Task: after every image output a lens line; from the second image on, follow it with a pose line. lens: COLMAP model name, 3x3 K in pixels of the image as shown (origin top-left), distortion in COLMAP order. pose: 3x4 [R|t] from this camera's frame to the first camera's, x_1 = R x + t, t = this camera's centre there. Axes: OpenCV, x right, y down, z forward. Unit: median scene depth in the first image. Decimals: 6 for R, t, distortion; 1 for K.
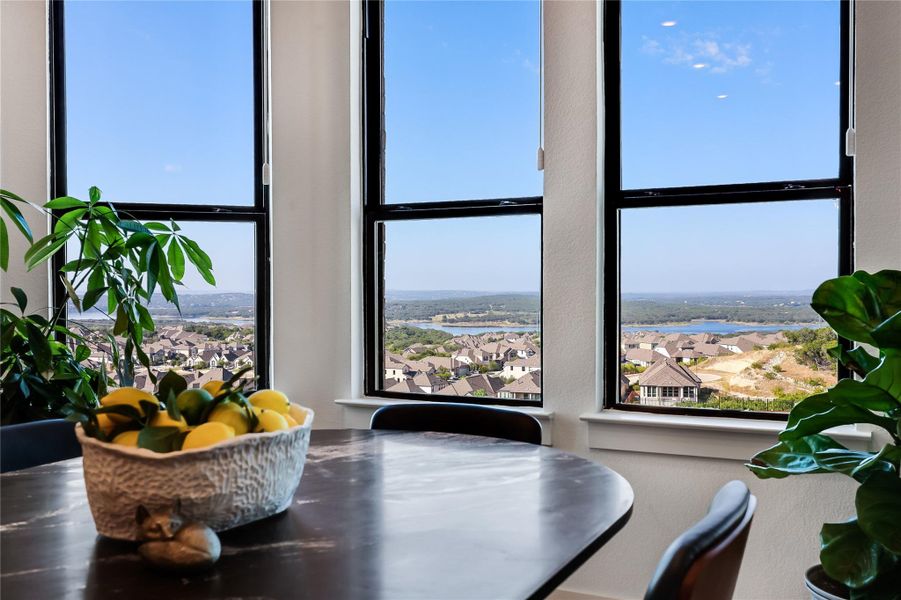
lens RADIAL K [[643.9, 0, 446.9], [0, 643.9, 295.7], [0, 0, 1]] dist [-0.000381, -0.000224]
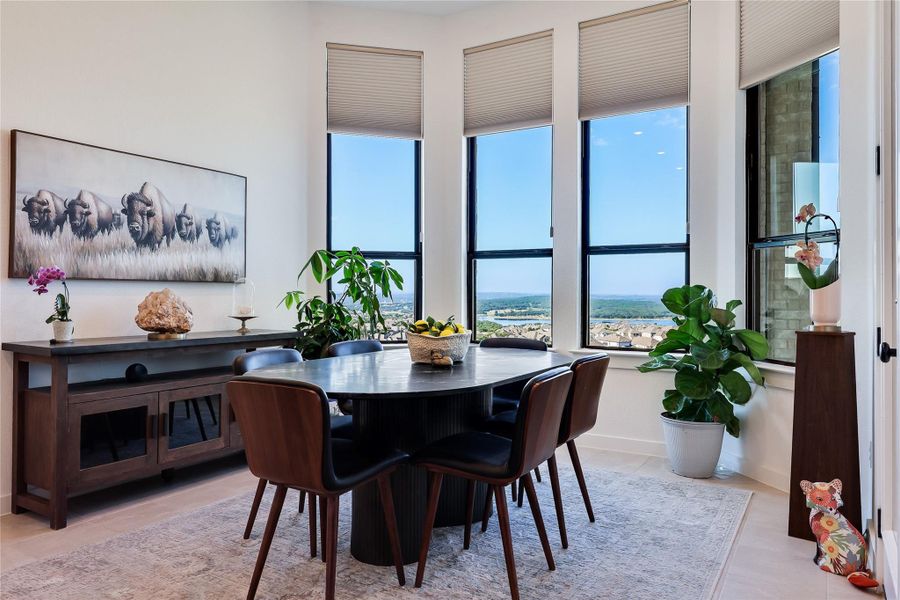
lens RADIAL K [[643.2, 0, 446.4], [0, 643.2, 295.8], [0, 0, 1]] dist [-0.000381, -0.000224]
pose [[0.997769, 0.005544, -0.066529, -0.059621], [-0.005690, 0.999982, -0.002011, 0.007221], [0.066517, 0.002385, 0.997782, -1.138600]]
